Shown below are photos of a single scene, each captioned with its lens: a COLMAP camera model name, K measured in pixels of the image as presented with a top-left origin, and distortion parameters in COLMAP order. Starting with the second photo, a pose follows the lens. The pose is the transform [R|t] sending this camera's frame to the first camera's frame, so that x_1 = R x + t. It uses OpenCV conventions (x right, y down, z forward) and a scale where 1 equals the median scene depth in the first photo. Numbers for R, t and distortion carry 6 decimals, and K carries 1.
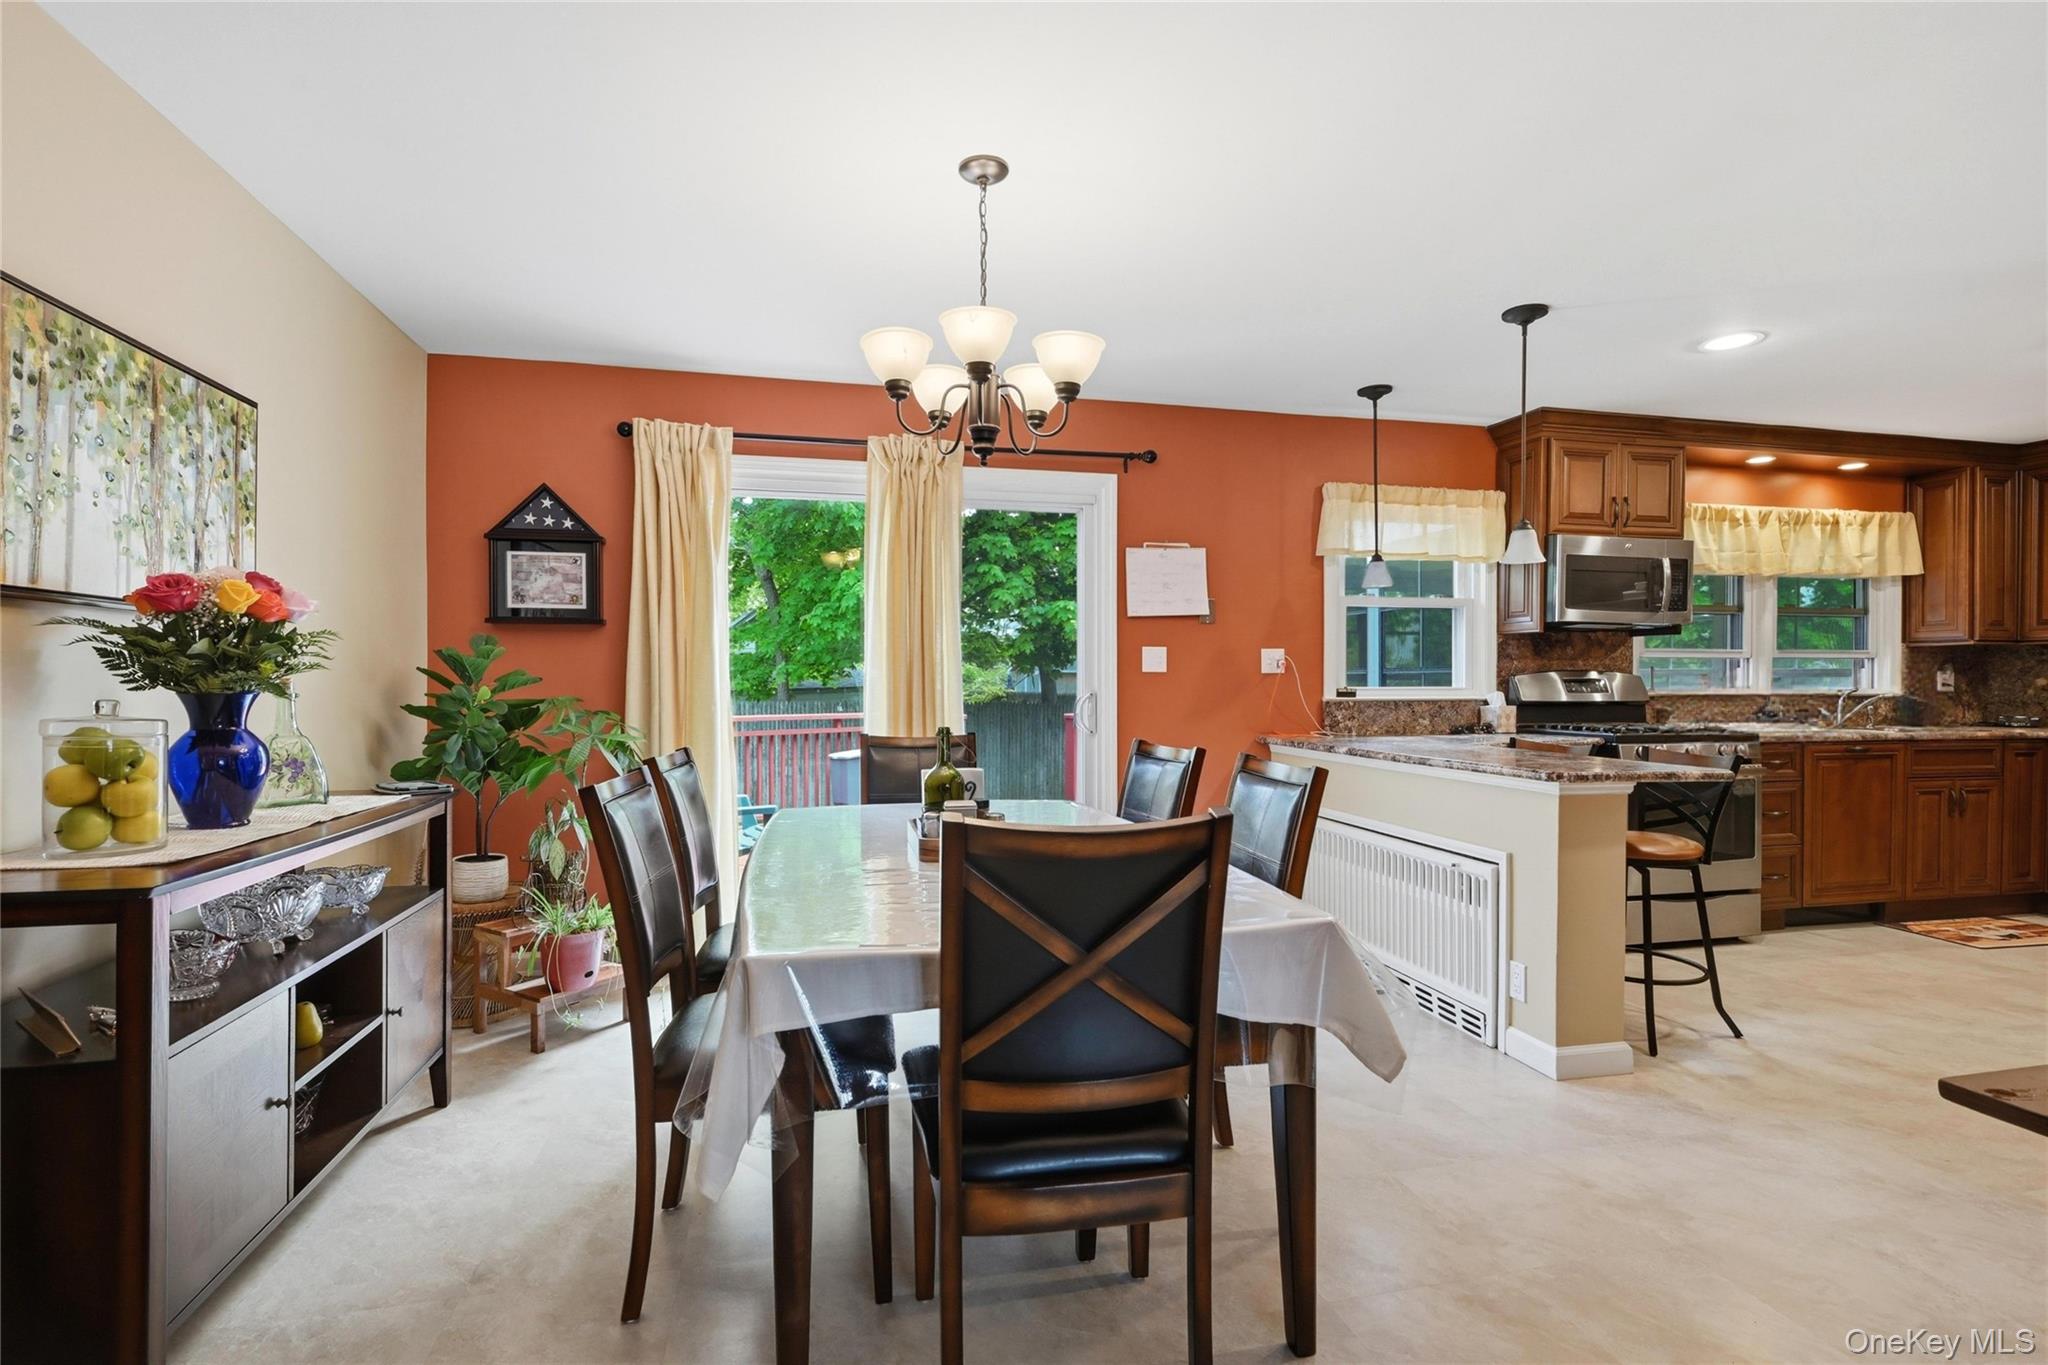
lens RADIAL K [[960.8, 0, 1020.9], [0, 960.8, 689.6], [0, 0, 1]] dist [0.000777, 0.000043]
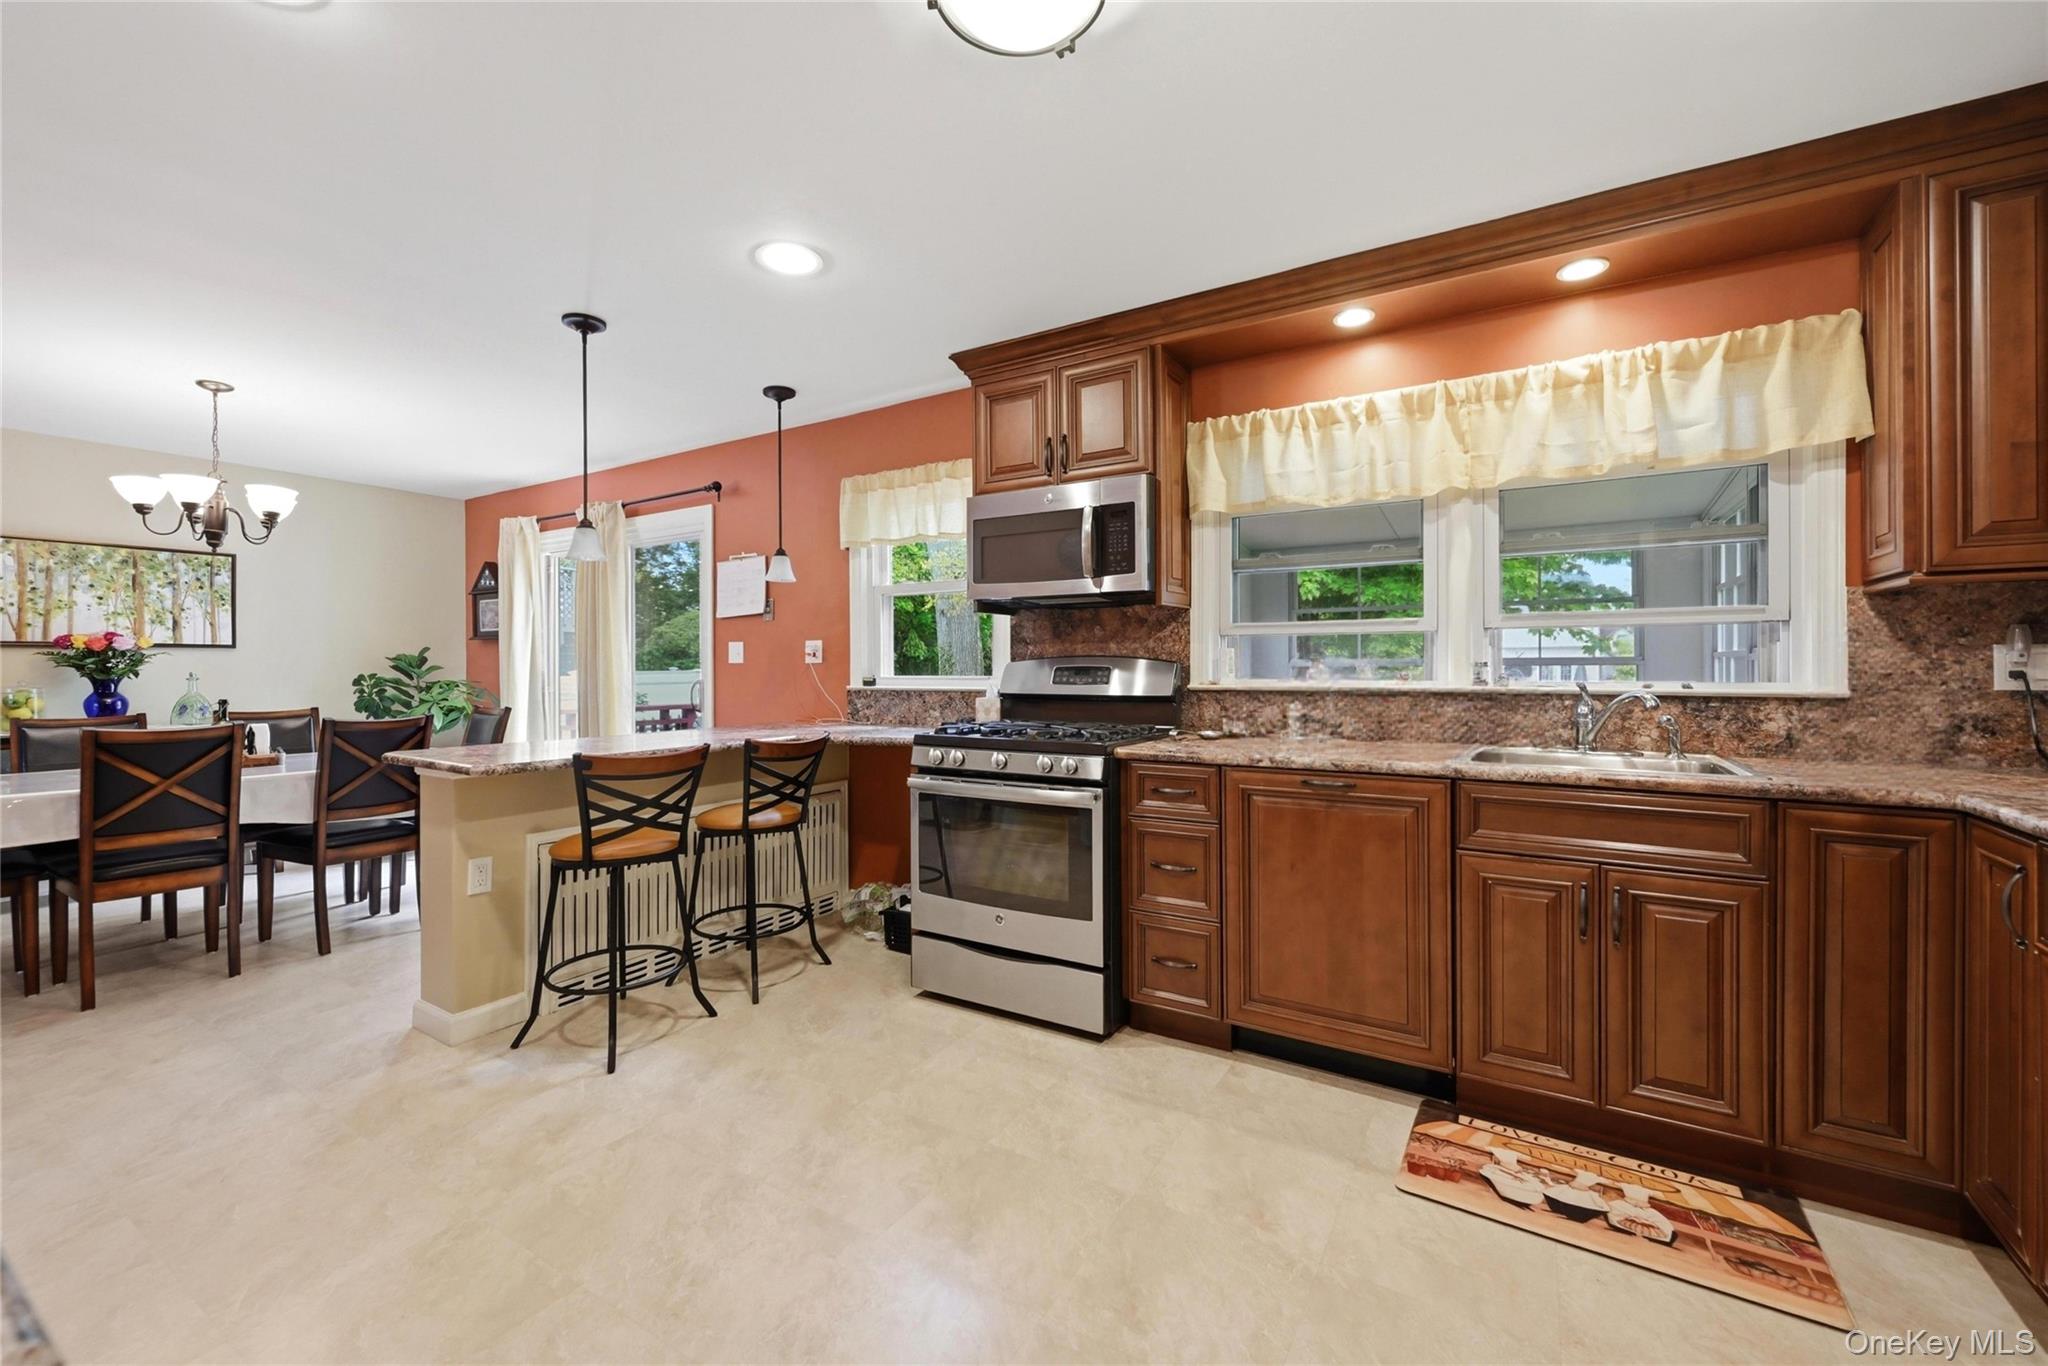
lens RADIAL K [[822.8, 0, 1021.7], [0, 822.8, 669.3], [0, 0, 1]] dist [0.000736, 0.000136]
pose [[0.709419, -0.002029, -0.704784, 1.065407], [-0.001795, 0.999987, -0.004686, -0.005834], [0.704785, 0.004590, 0.709406, 0.497264]]
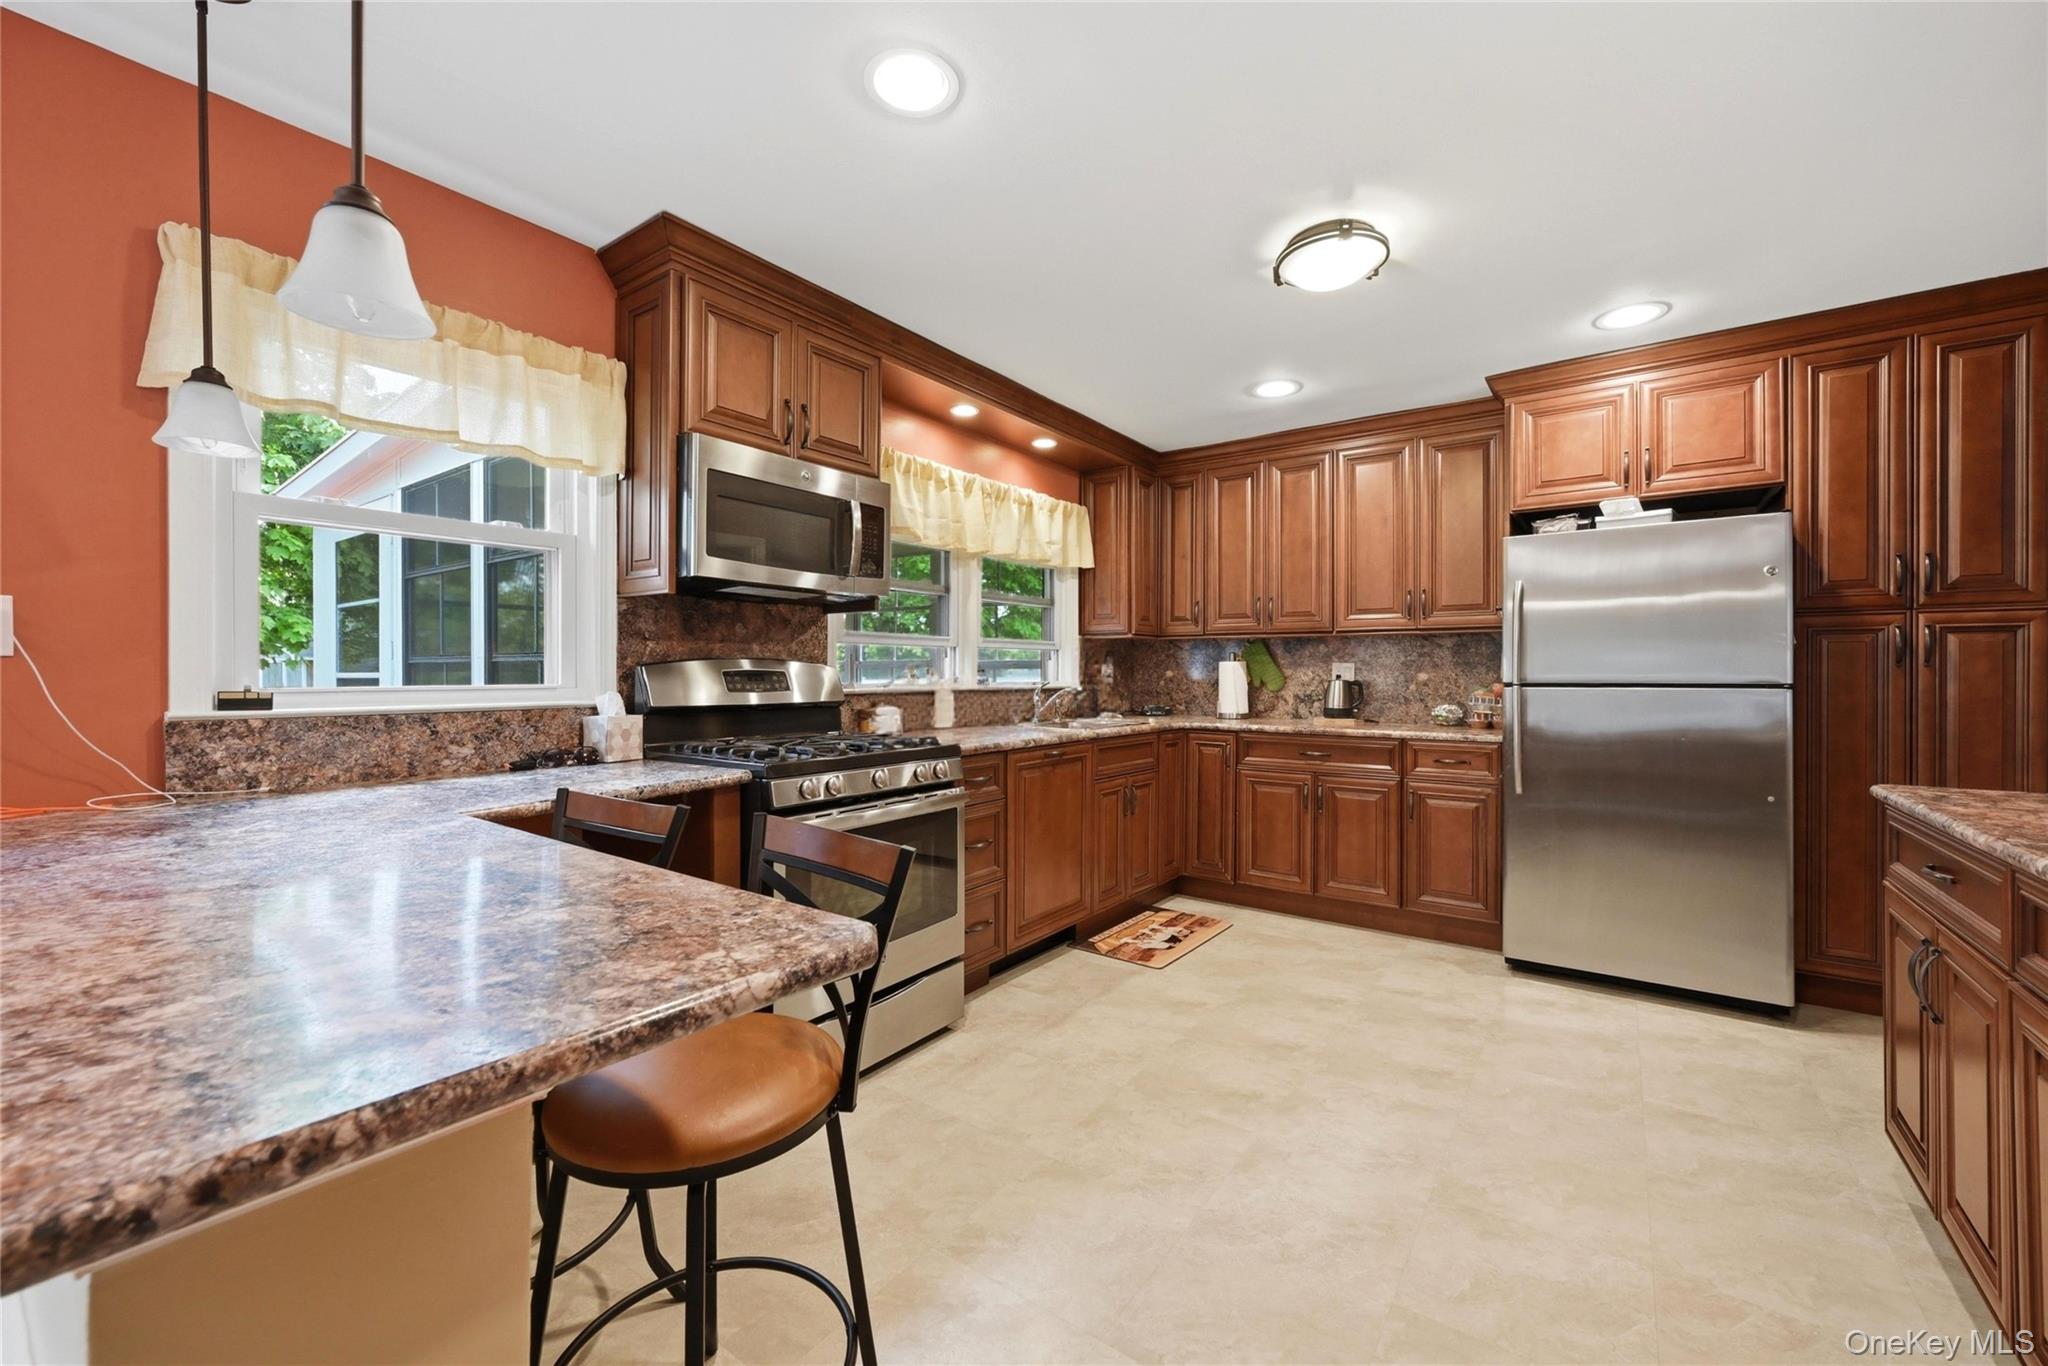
lens RADIAL K [[814.9, 0, 1024.2], [0, 814.9, 673.4], [0, 0, 1]] dist [0.000055, 0.000049]
pose [[0.754981, -0.000984, 0.655746, 0.364845], [0.005112, 0.999977, -0.004386, -0.006109], [-0.655727, 0.006664, 0.754968, 0.458343]]
